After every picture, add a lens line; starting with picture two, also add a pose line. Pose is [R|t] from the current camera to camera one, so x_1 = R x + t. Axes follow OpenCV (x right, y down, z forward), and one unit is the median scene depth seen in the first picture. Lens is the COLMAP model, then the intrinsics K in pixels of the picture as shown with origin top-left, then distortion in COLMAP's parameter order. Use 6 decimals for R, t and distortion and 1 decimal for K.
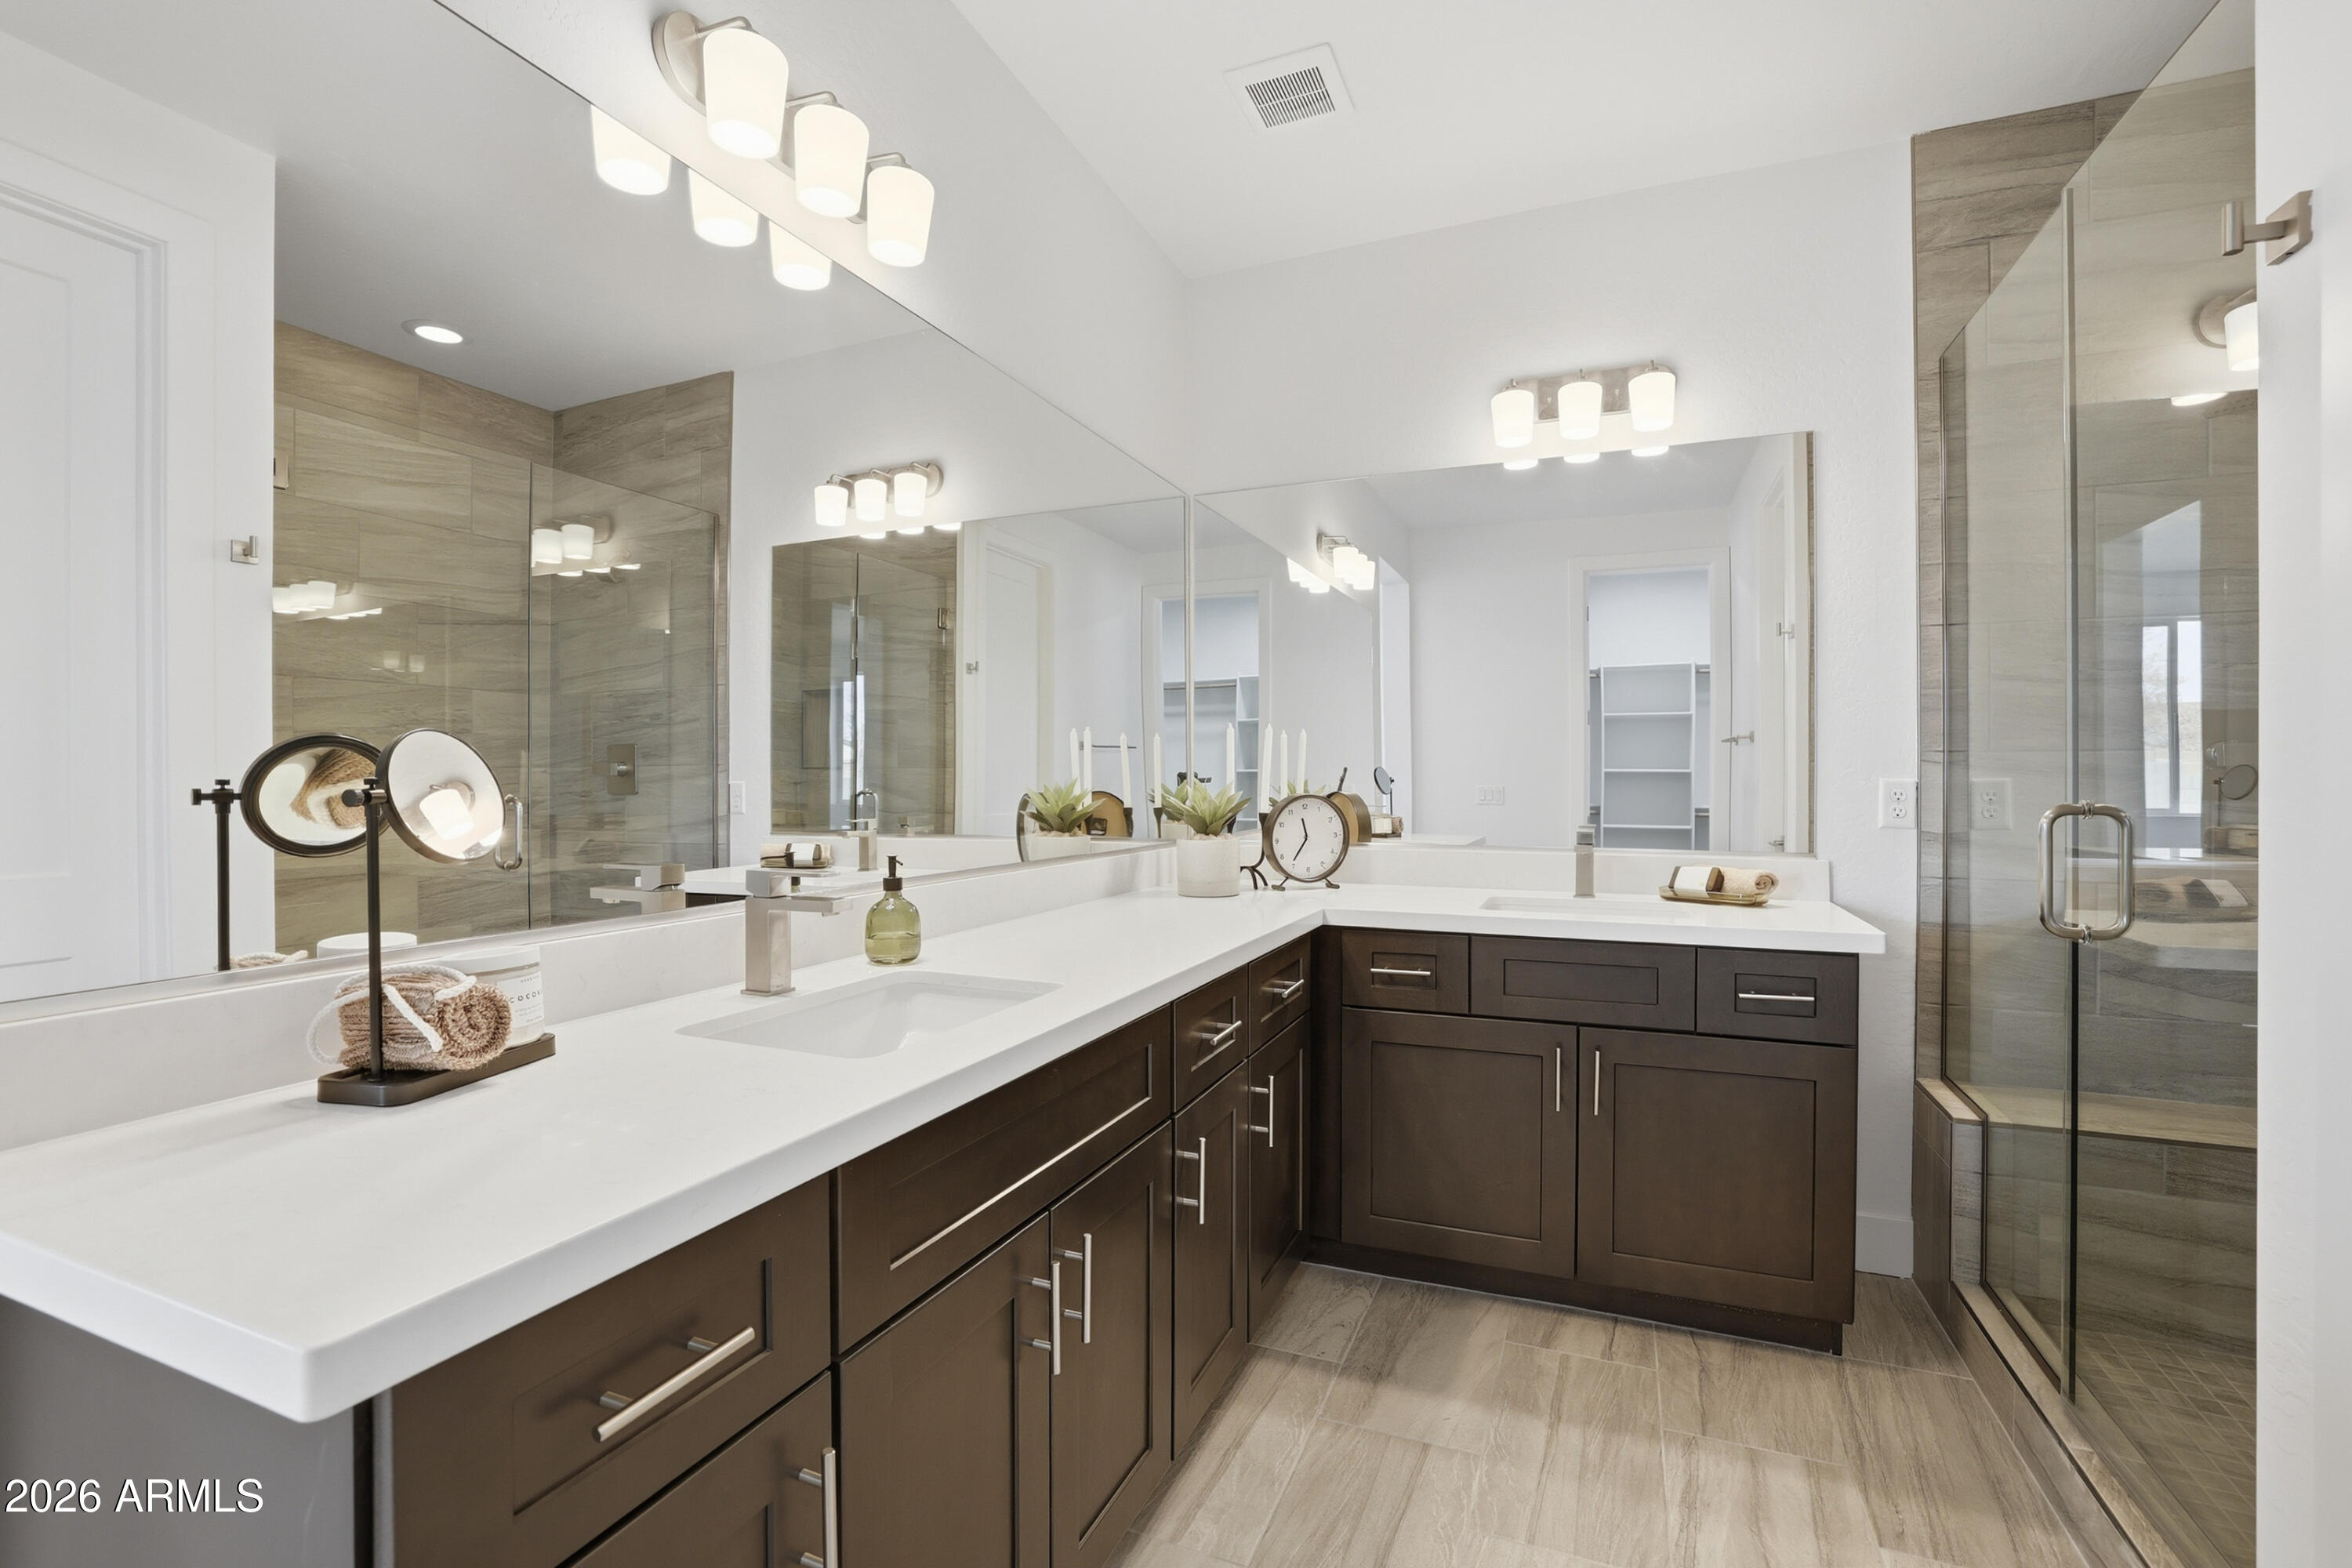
lens RADIAL K [[1024.7, 0, 1185.4], [0, 1024.7, 774.9], [0, 0, 1]] dist [-0.042599, 0.015703]
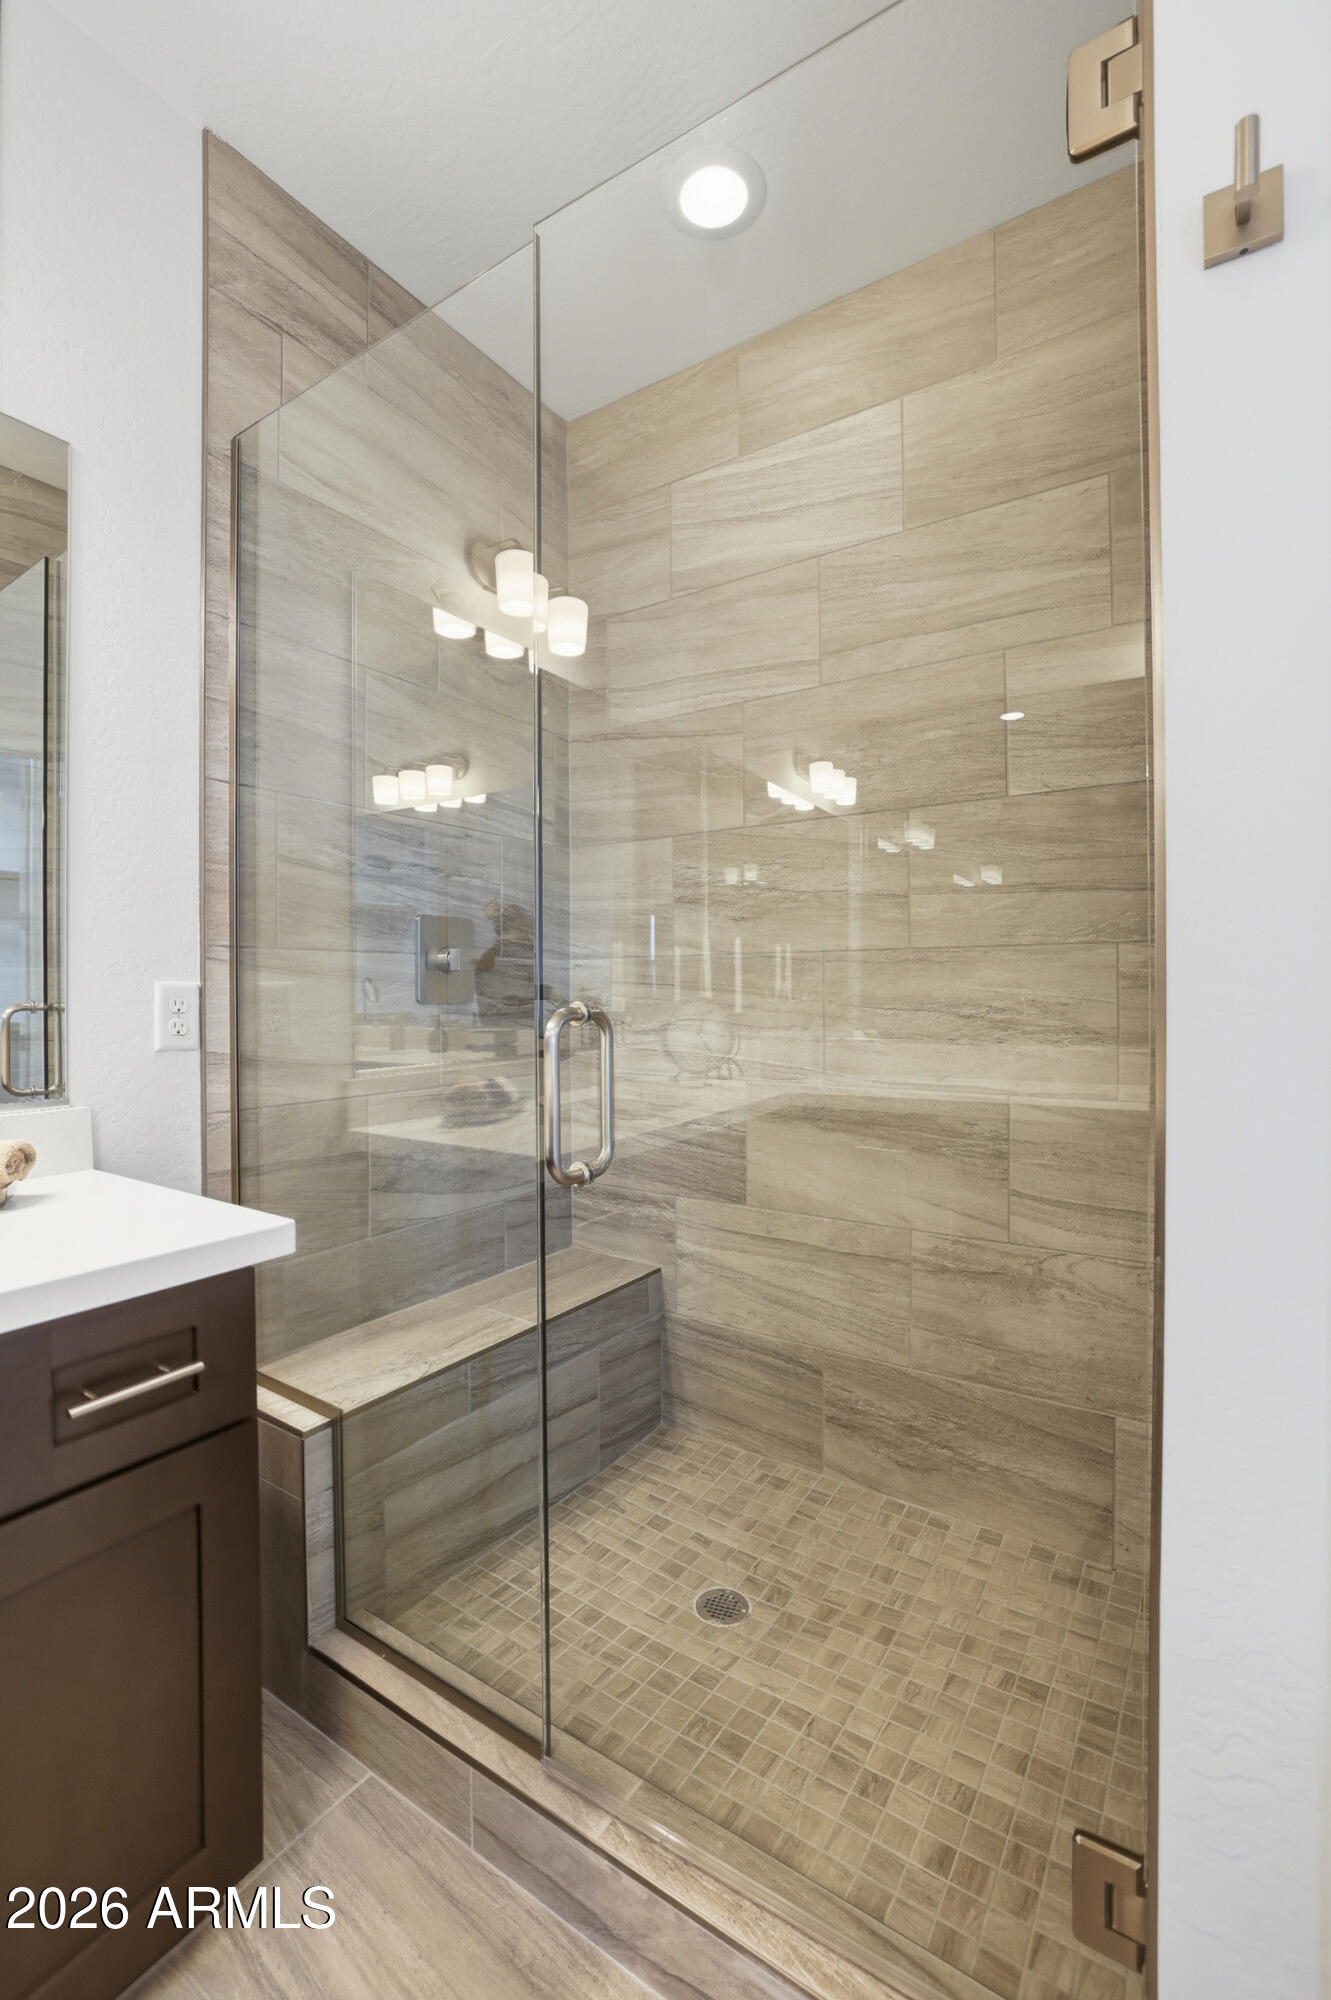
lens RADIAL K [[871.4, 0, 665.5], [0, 871.4, 1000.0], [0, 0, 1]] dist [-0.042599, 0.015703]
pose [[0.198653, -0.002501, 0.980067, 0.174330], [0.006685, 0.999977, 0.001197, 0.019134], [-0.980047, 0.006314, 0.198666, 0.548503]]
